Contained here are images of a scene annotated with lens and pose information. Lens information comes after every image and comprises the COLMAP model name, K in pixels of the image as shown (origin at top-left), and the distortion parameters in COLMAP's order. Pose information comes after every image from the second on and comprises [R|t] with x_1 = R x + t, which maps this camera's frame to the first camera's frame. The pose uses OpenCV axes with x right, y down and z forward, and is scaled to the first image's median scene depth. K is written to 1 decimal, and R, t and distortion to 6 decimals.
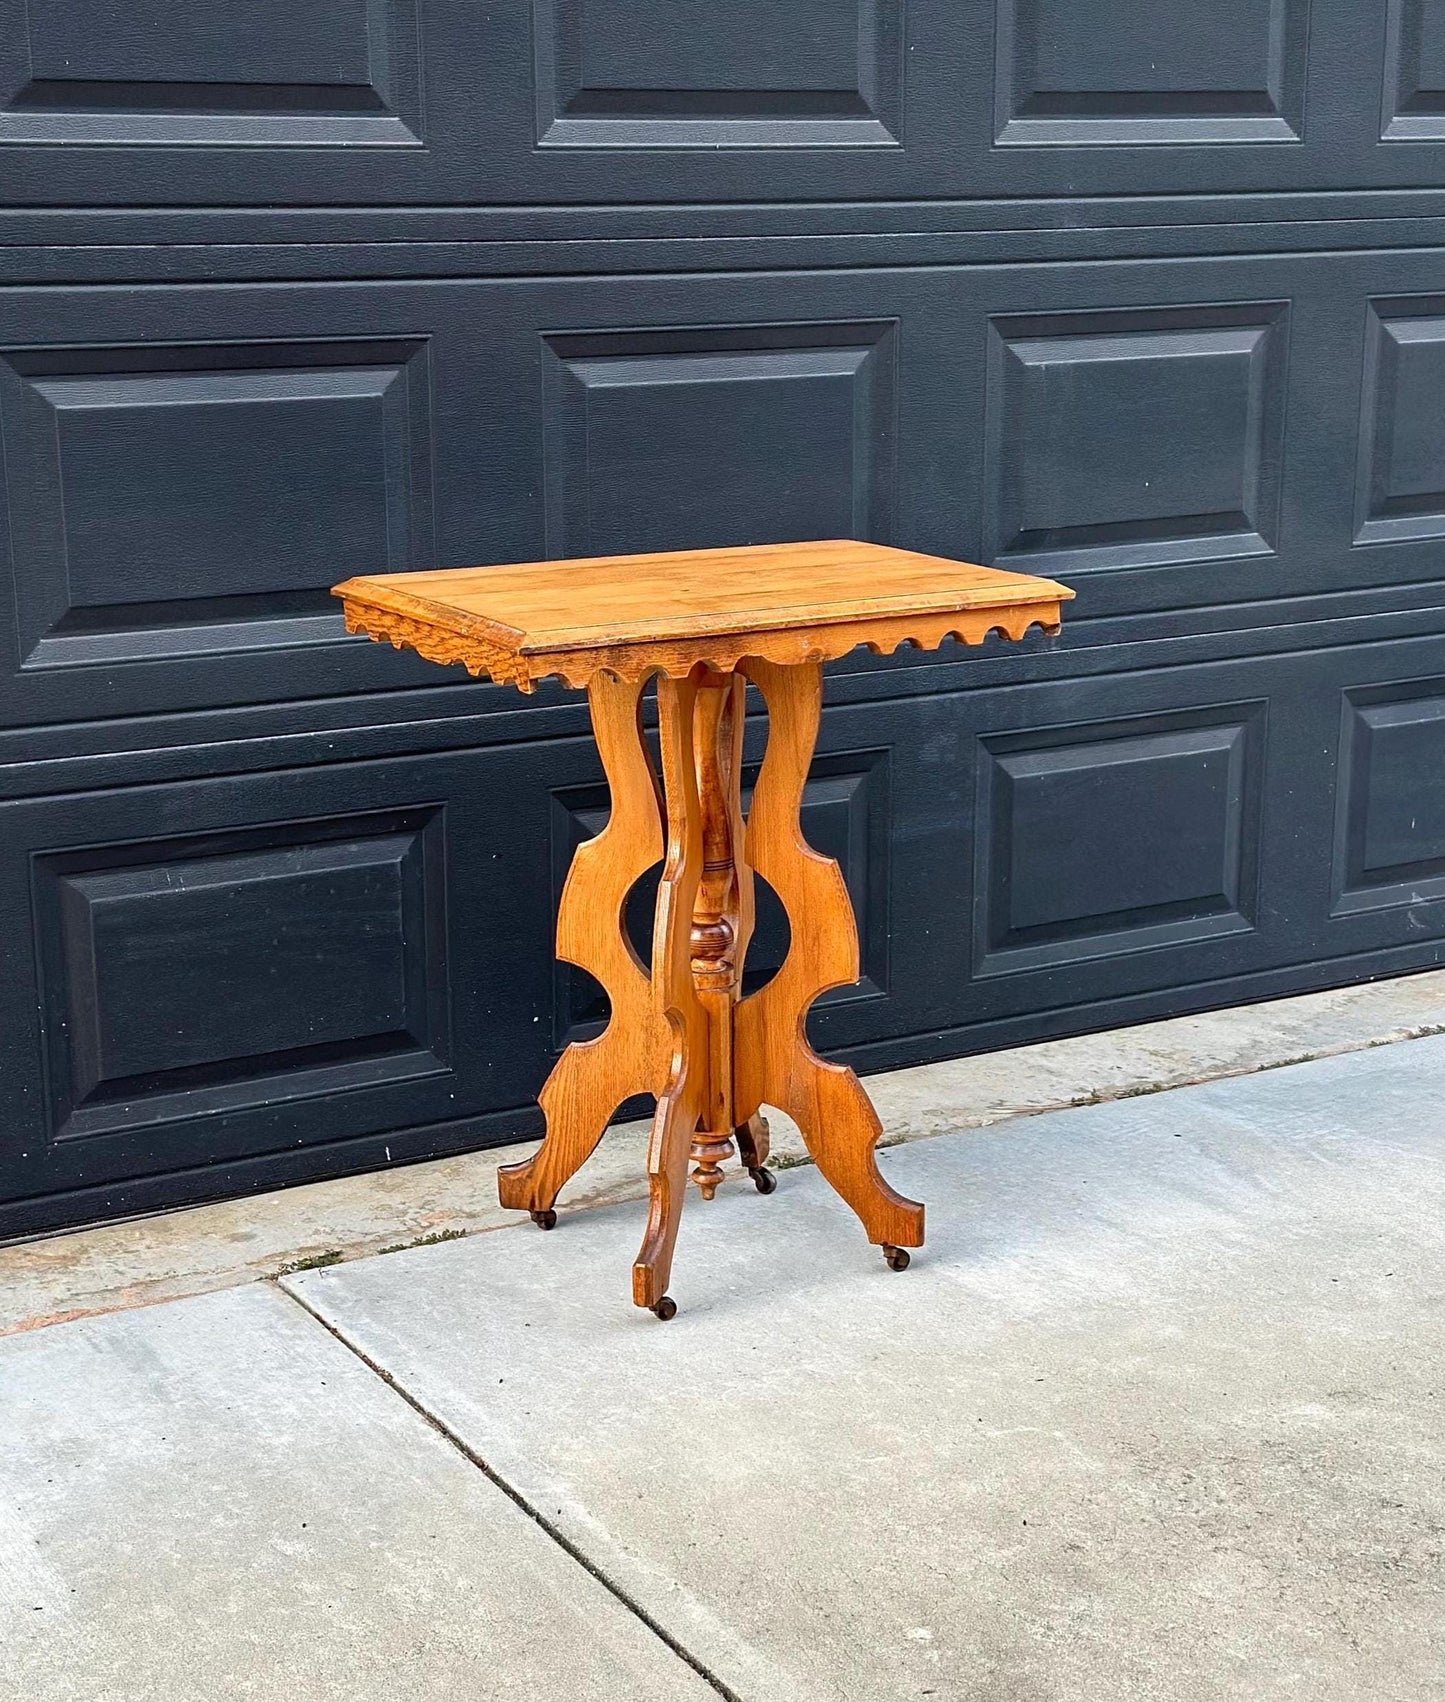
lens RADIAL K [[2926.6, 0, 730.0], [0, 2926.6, 972.7], [0, 0, 1]] dist [0.158883, -0.130587]
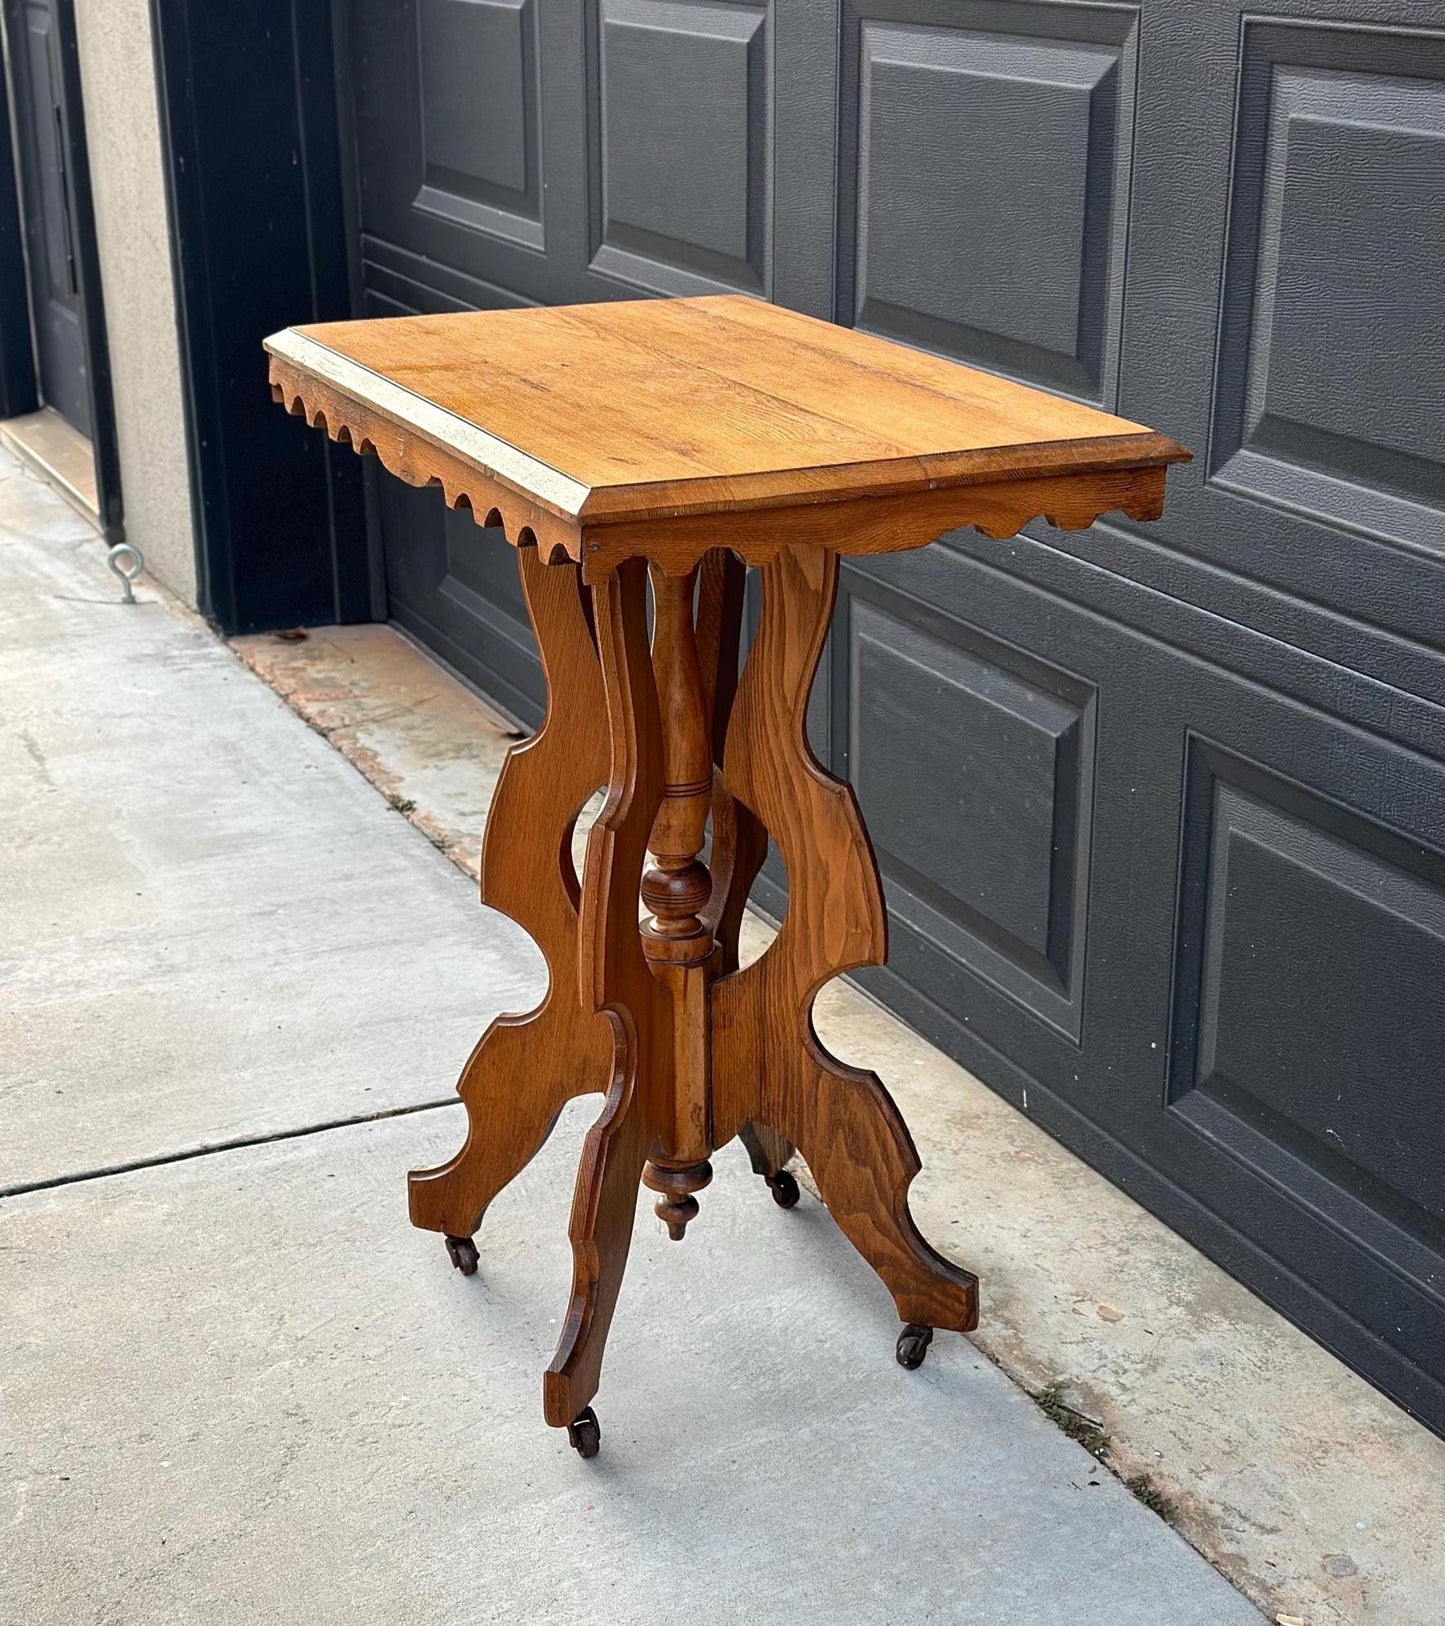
lens RADIAL K [[2695.6, 0, 716.7], [0, 2695.6, 894.2], [0, 0, 1]] dist [0.196185, -0.279237]
pose [[-0.120468, 0.353972, -0.927465, 0.571130], [-0.272162, 0.886696, 0.373763, -0.245876], [0.954681, 0.297447, -0.010481, 0.978591]]
